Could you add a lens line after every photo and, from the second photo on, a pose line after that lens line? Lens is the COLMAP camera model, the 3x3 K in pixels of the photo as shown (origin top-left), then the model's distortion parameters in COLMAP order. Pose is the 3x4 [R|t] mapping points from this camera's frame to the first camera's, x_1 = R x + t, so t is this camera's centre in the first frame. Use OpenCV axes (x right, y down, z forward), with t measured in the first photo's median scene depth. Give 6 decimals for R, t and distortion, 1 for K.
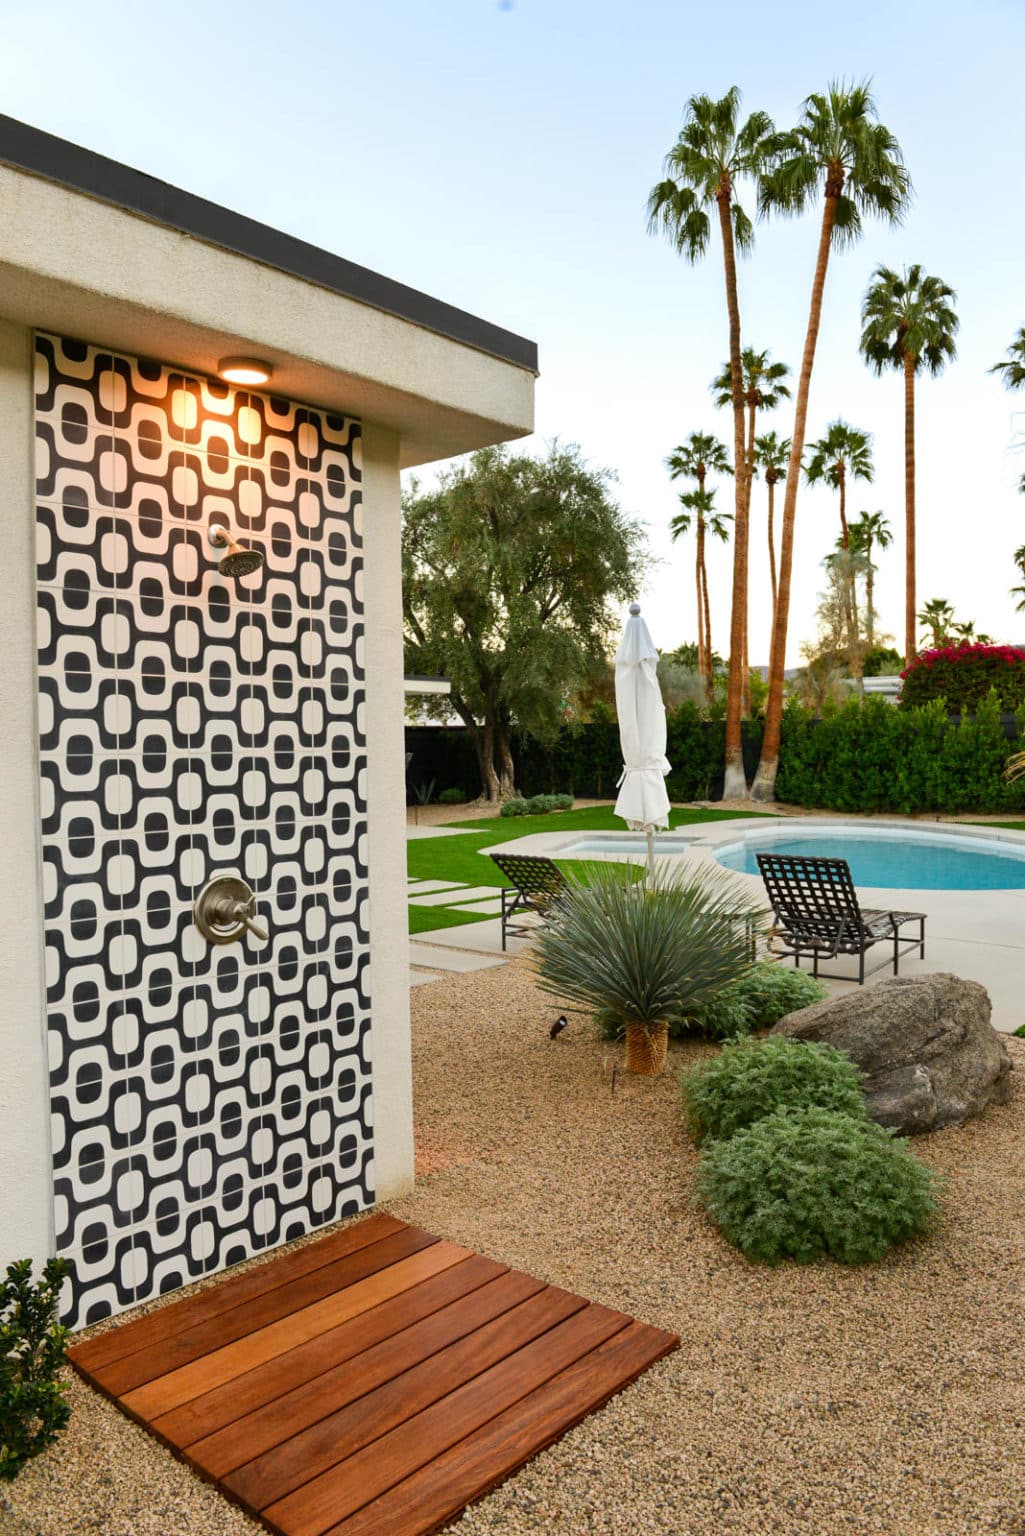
lens RADIAL K [[1043.1, 0, 509.4], [0, 1043.1, 775.3], [0, 0, 1]] dist [-0.049995, -0.006195]
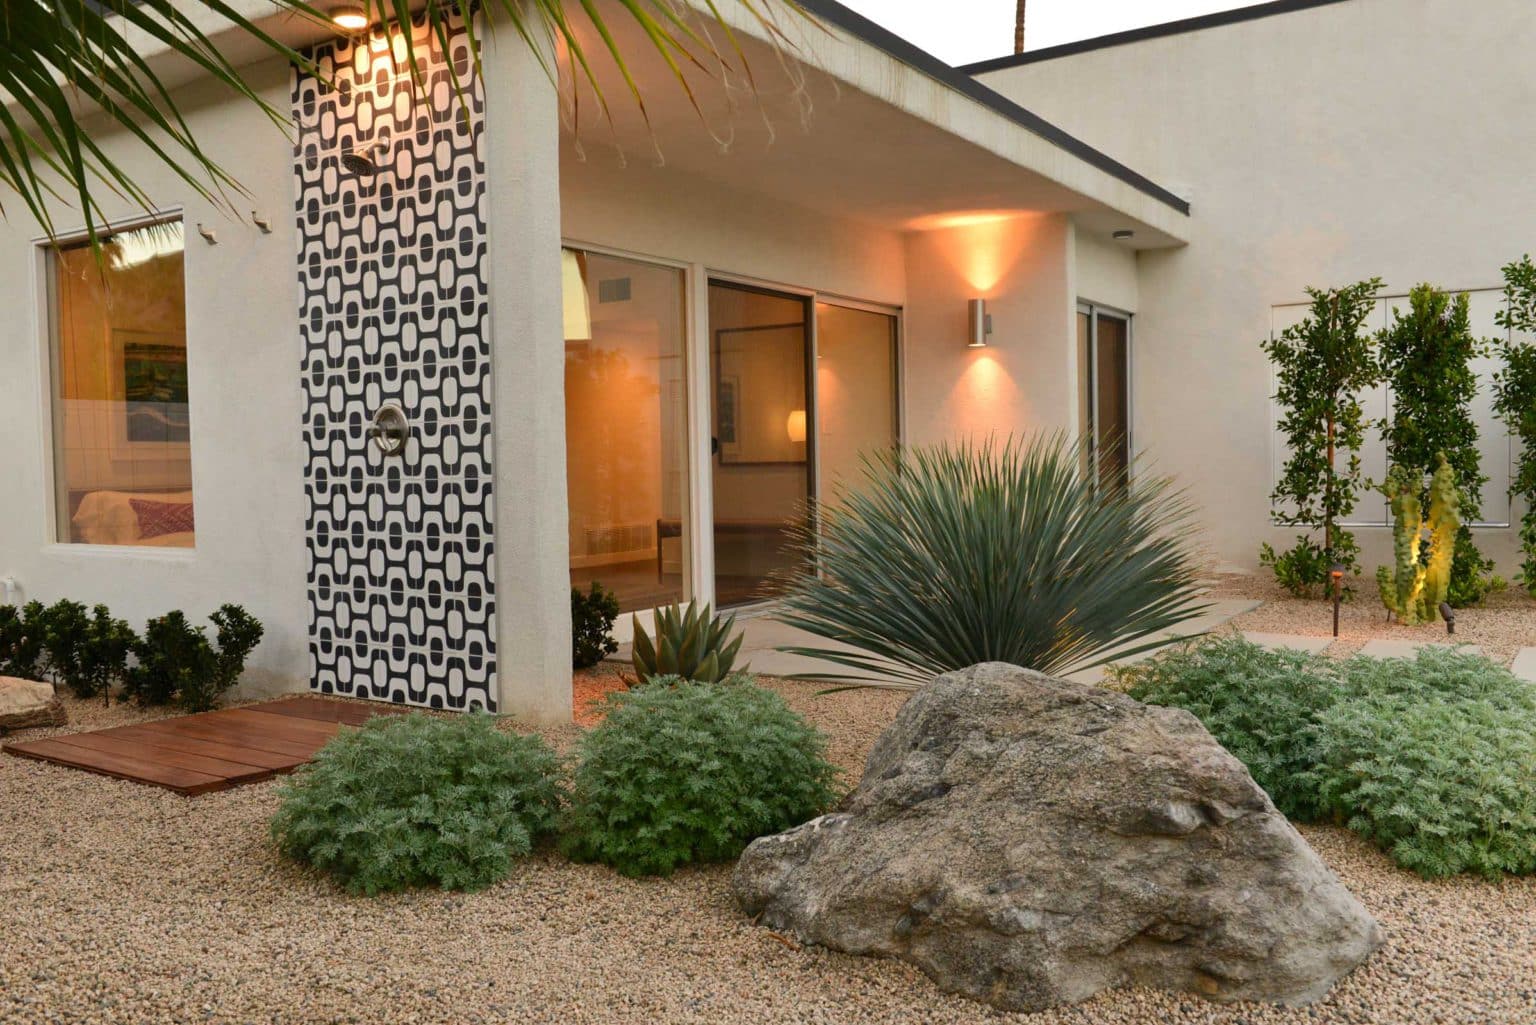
lens RADIAL K [[1283.8, 0, 763.7], [0, 1283.8, 508.6], [0, 0, 1]] dist [-0.018025, -0.004635]
pose [[0.142050, 0.052530, -0.988465, 1.139828], [-0.004853, 0.998616, 0.052372, 0.114541], [0.989848, -0.002642, 0.142108, 1.000309]]
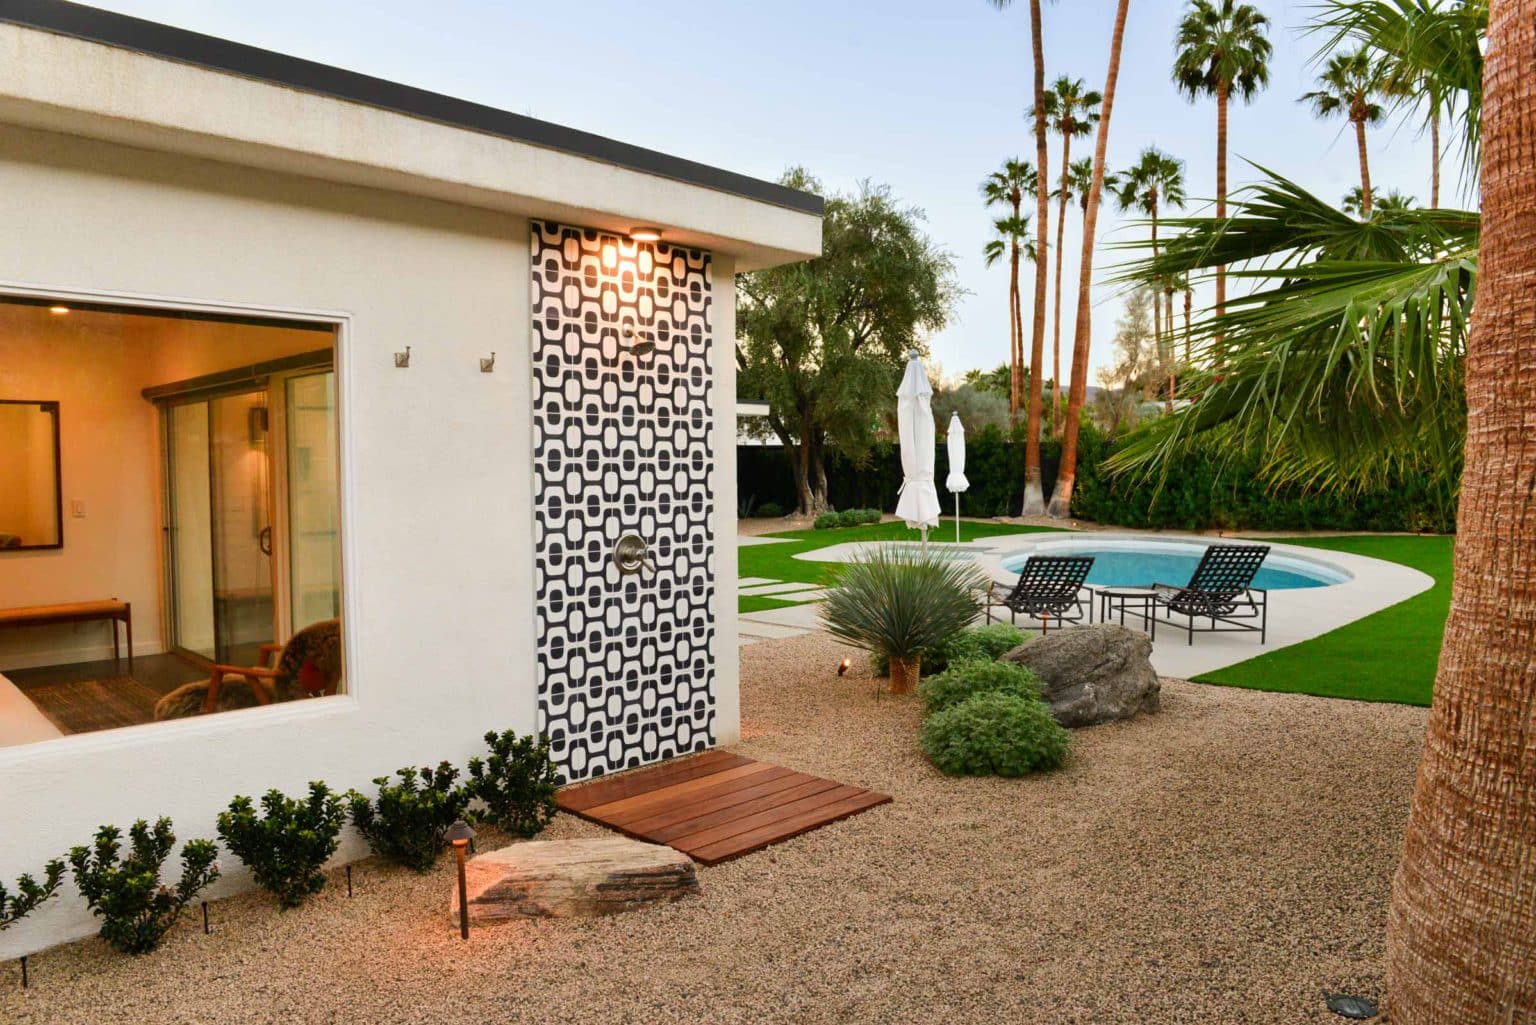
lens RADIAL K [[1043.1, 0, 758.7], [0, 1043.1, 517.9], [0, 0, 1]] dist [-0.049995, -0.006195]
pose [[0.997735, 0.010128, -0.066504, 0.036055], [-0.008653, 0.999711, 0.022431, 0.025611], [0.066712, -0.021805, 0.997534, -0.536890]]
